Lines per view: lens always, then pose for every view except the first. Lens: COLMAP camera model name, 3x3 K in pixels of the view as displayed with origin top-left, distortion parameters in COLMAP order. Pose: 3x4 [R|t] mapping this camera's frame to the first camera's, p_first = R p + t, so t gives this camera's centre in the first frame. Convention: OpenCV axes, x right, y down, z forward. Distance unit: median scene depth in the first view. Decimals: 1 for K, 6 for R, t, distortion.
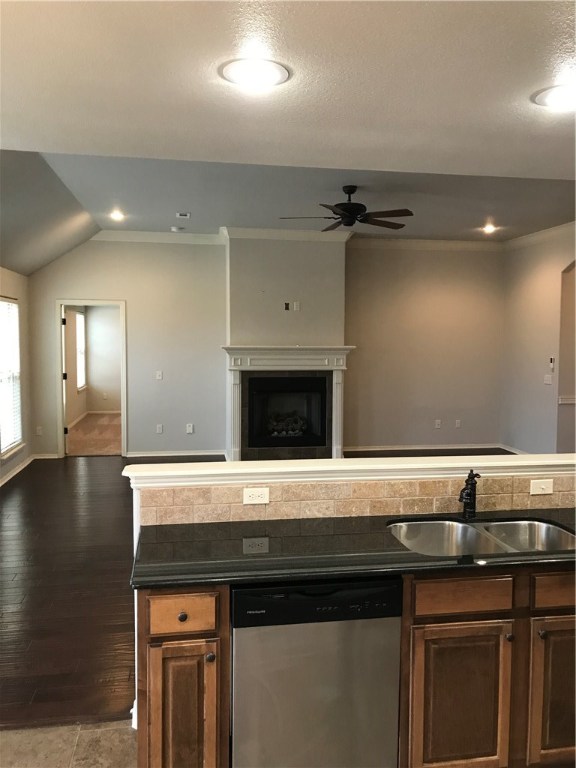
lens RADIAL K [[623.0, 0, 295.2], [0, 623.0, 391.1], [0, 0, 1]] dist [0.044915, -0.057136]
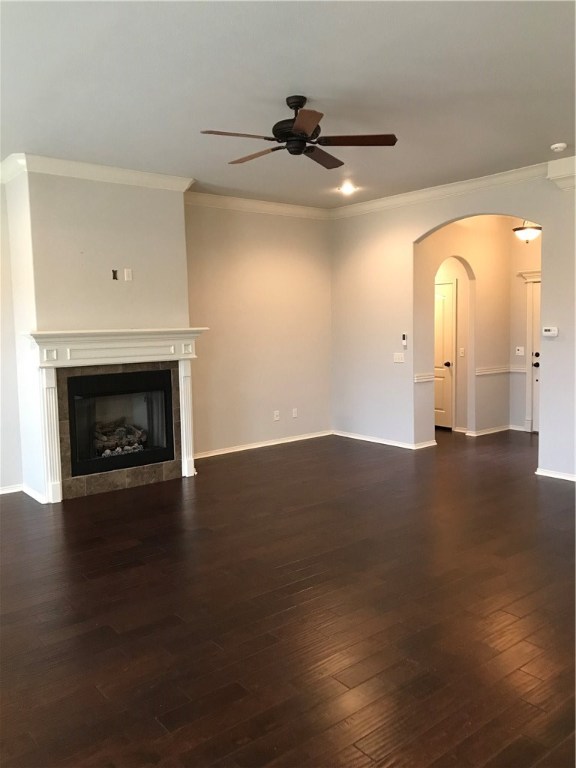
lens RADIAL K [[623.0, 0, 291.2], [0, 623.0, 381.1], [0, 0, 1]] dist [0.044915, -0.057136]
pose [[0.870273, -0.070395, 0.487514, -0.196139], [0.065602, 0.997483, 0.026924, -0.019516], [-0.488182, 0.008550, 0.872700, 0.268356]]
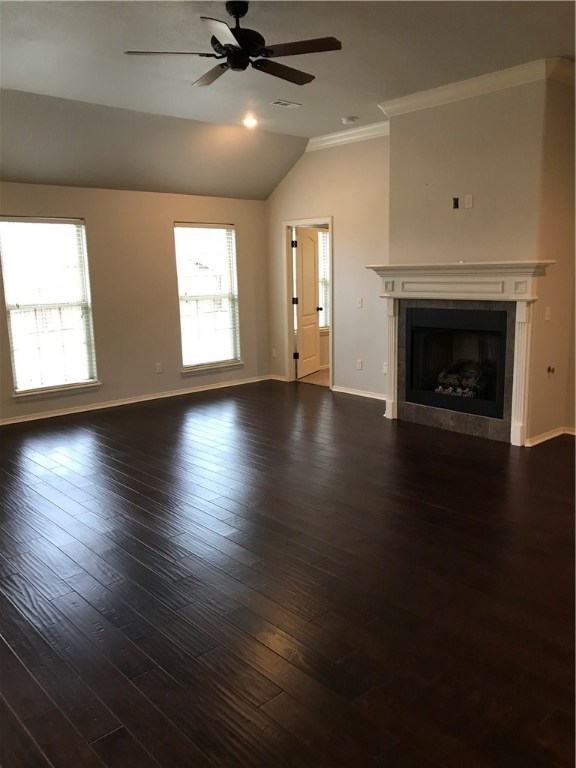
lens RADIAL K [[623.0, 0, 277.5], [0, 623.0, 379.9], [0, 0, 1]] dist [0.044915, -0.057136]
pose [[0.520427, 0.132587, -0.843550, 0.478924], [-0.048466, 0.990866, 0.125841, -0.022759], [0.852530, -0.024608, 0.522099, 0.475922]]
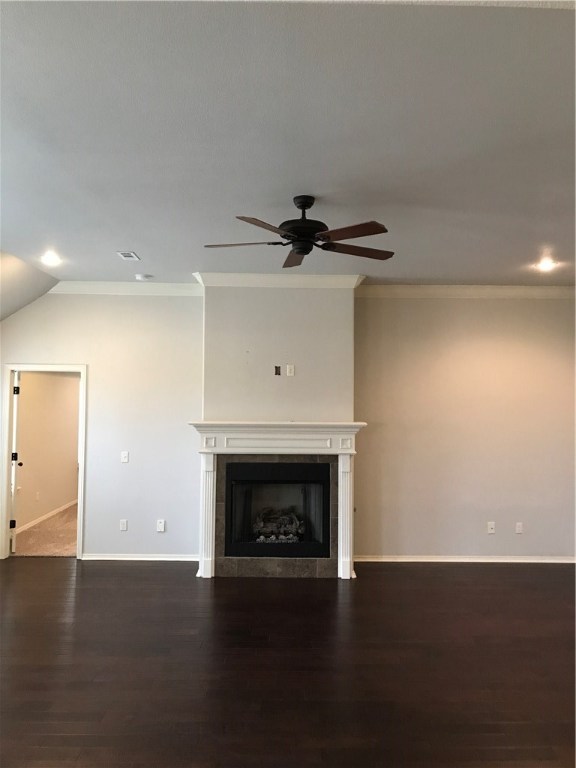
lens RADIAL K [[623.0, 0, 294.8], [0, 623.0, 373.9], [0, 0, 1]] dist [0.044915, -0.057136]
pose [[0.988586, -0.003394, -0.150621, 0.123910], [-0.016047, 0.991687, -0.127670, -0.033421], [0.149802, 0.128630, 0.980313, 0.243552]]
